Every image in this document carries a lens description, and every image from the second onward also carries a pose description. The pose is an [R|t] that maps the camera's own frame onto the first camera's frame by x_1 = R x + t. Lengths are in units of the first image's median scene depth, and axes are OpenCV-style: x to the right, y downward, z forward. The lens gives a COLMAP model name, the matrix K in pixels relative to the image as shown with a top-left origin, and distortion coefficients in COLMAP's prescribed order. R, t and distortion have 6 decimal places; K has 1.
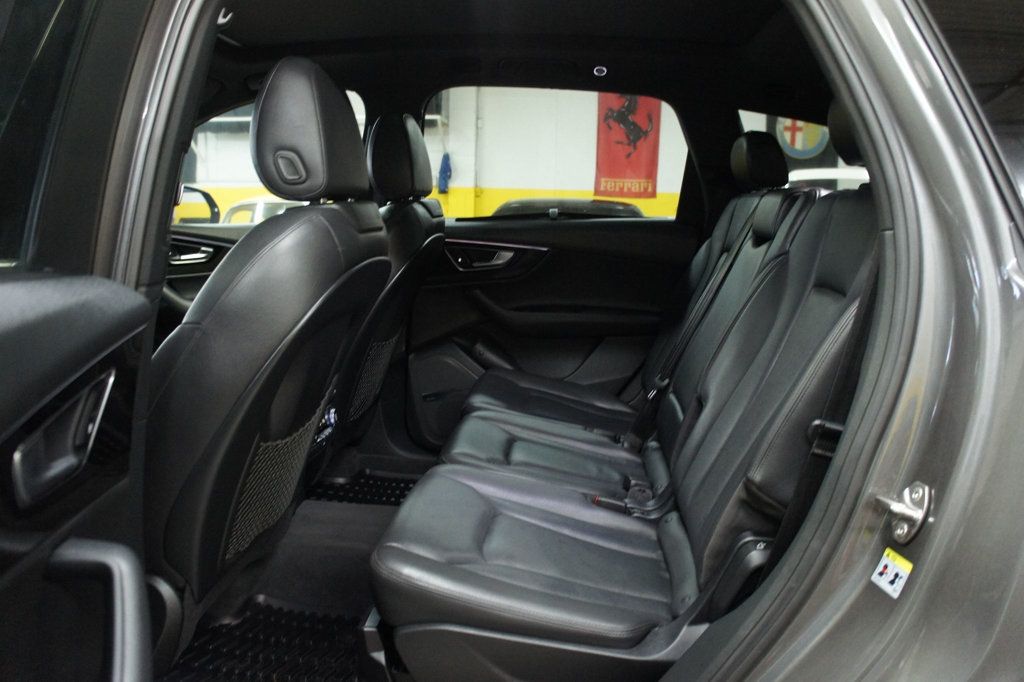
lens RADIAL K [[805.7, 0, 510.9], [0, 805.7, 334.5], [0, 0, 1]] dist [-0.188608, 0.145123]
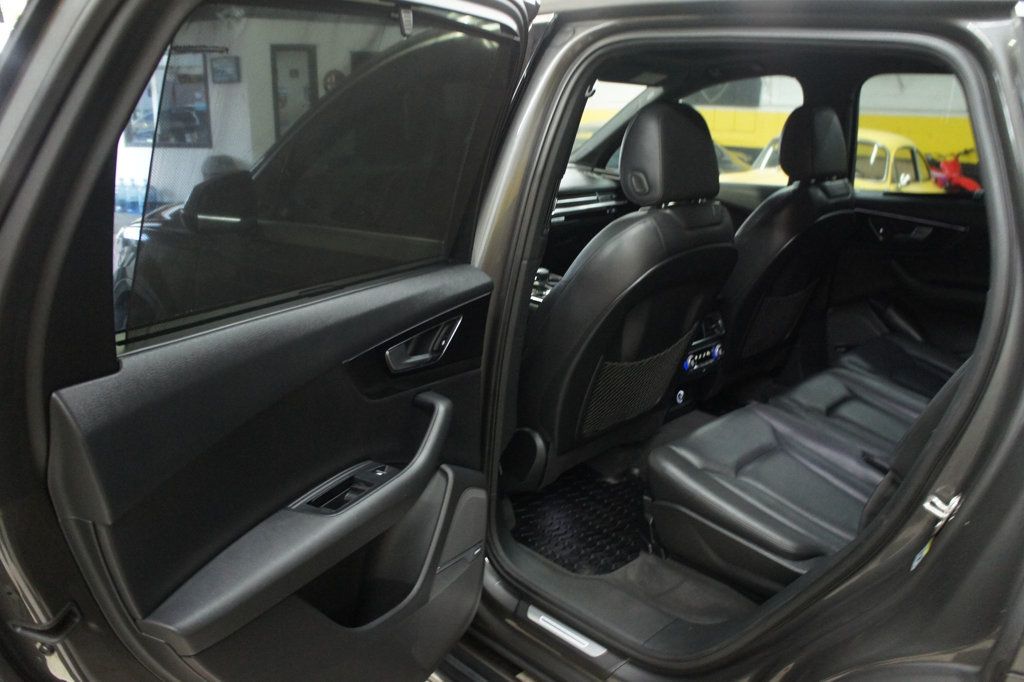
lens RADIAL K [[805.7, 0, 510.9], [0, 805.7, 334.5], [0, 0, 1]] dist [-0.188608, 0.145123]
pose [[0.753795, 0.174373, -0.633551, 0.374623], [-0.098893, 0.983271, 0.152963, -0.097146], [0.649625, -0.052649, 0.758429, -0.211052]]
